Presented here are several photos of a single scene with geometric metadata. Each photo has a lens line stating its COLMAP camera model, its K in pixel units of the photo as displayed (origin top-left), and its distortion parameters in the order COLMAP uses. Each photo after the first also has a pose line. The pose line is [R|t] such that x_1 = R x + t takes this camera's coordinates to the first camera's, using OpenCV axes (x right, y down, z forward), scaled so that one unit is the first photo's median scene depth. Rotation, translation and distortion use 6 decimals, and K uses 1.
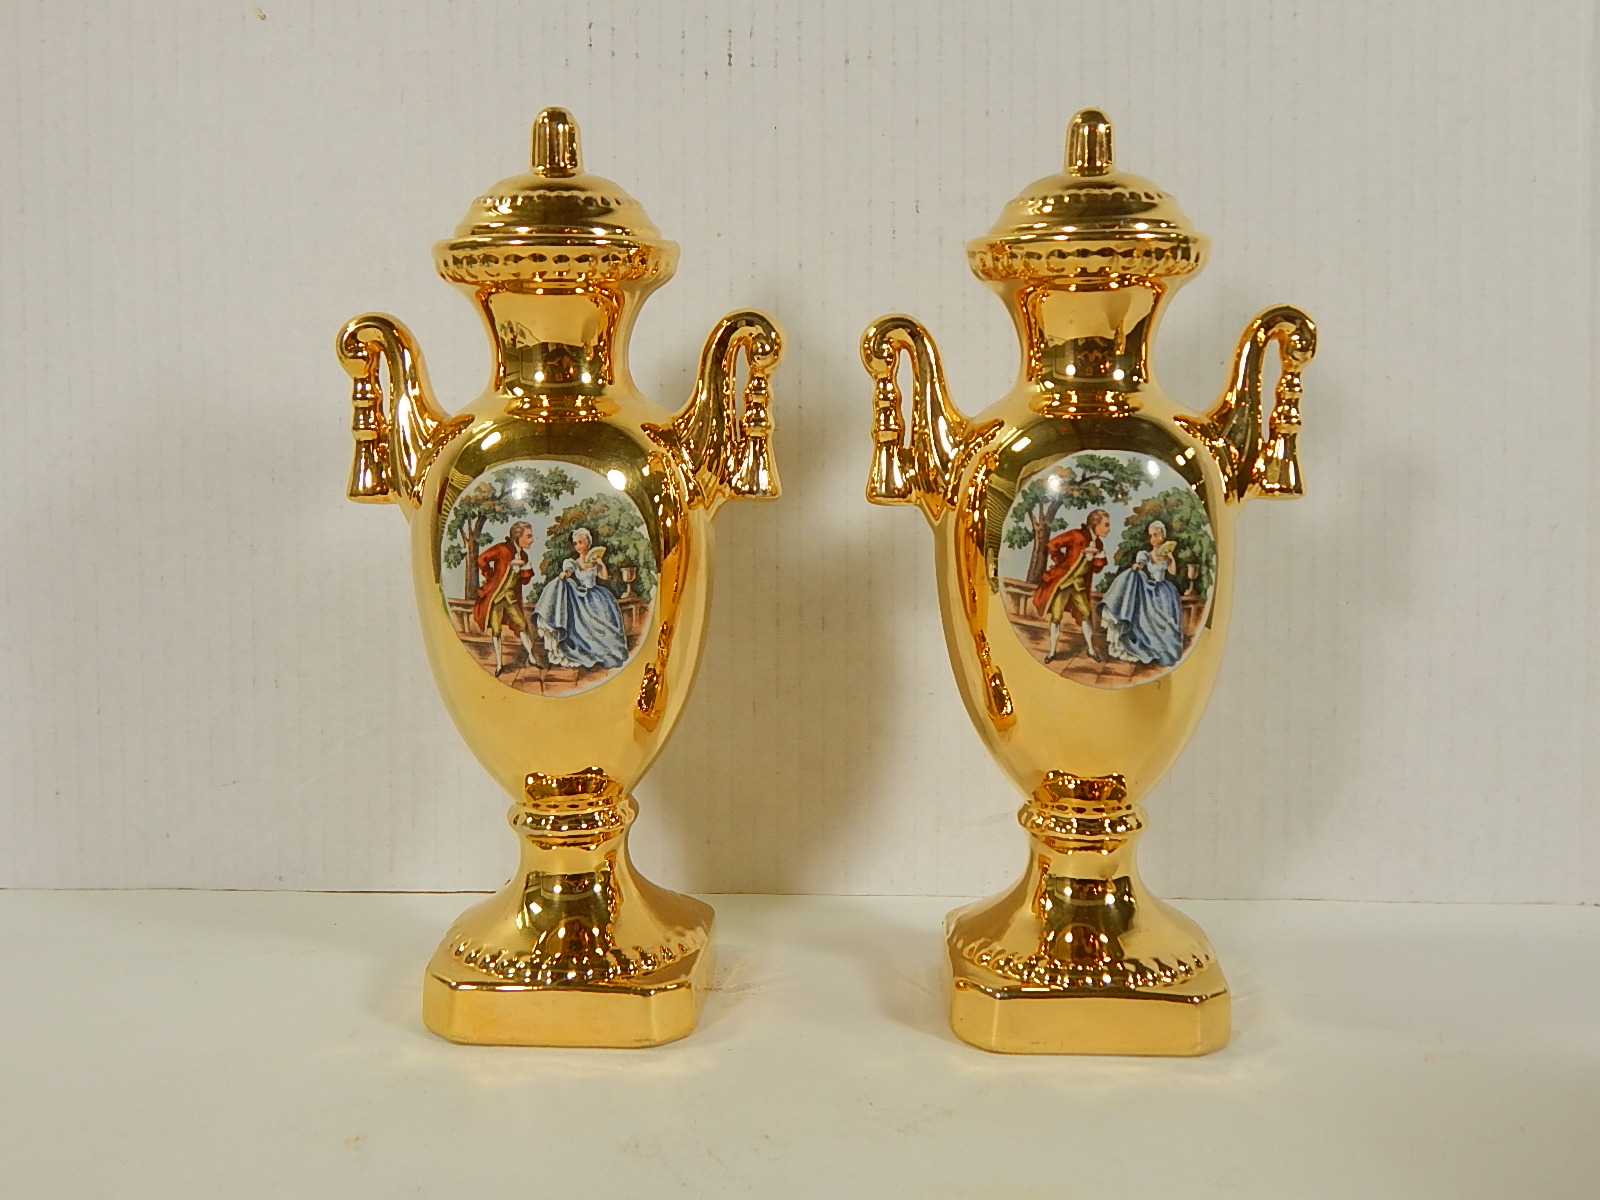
lens RADIAL K [[1611.8, 0, 800.0], [0, 1611.8, 600.0], [0, 0, 1]] dist [0.011981, -0.016524]
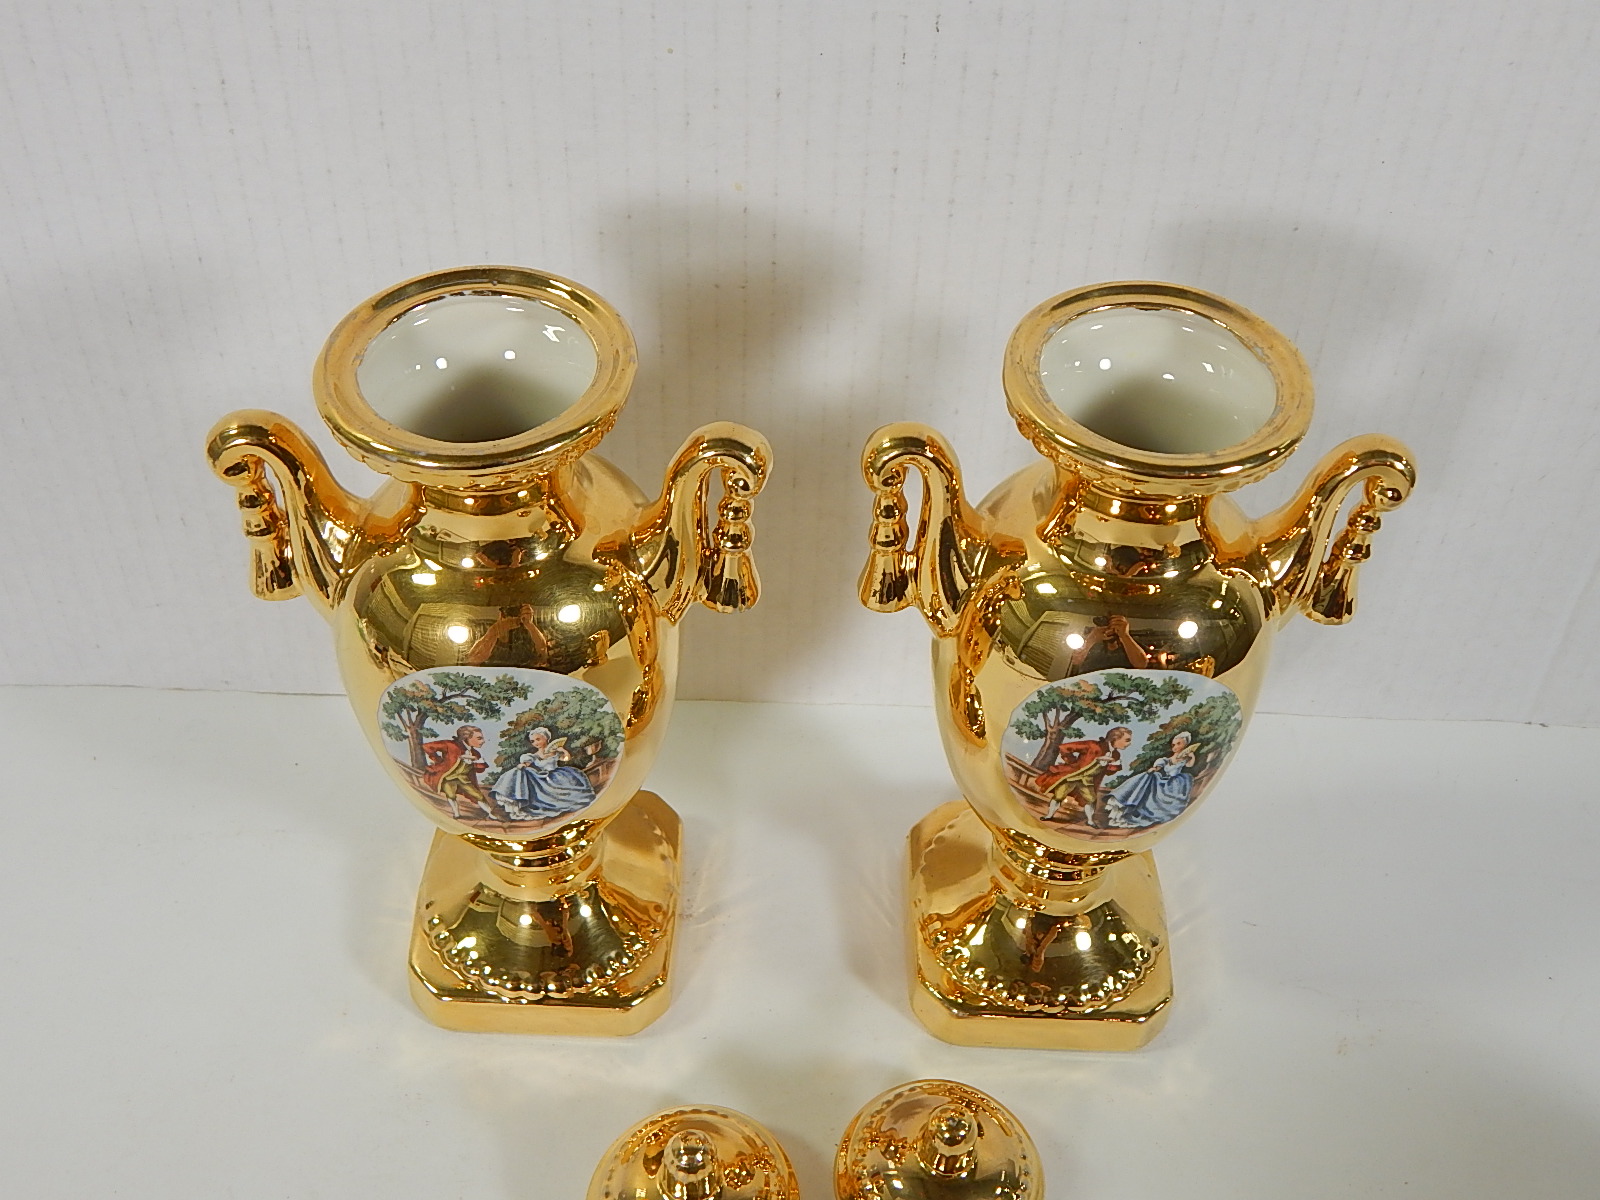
lens RADIAL K [[1611.8, 0, 800.0], [0, 1611.8, 600.0], [0, 0, 1]] dist [0.011981, -0.016524]
pose [[0.998621, 0.001352, 0.052490, -0.038801], [-0.032771, 0.797115, 0.602938, -0.632840], [-0.041025, -0.603826, 0.796059, 0.332099]]
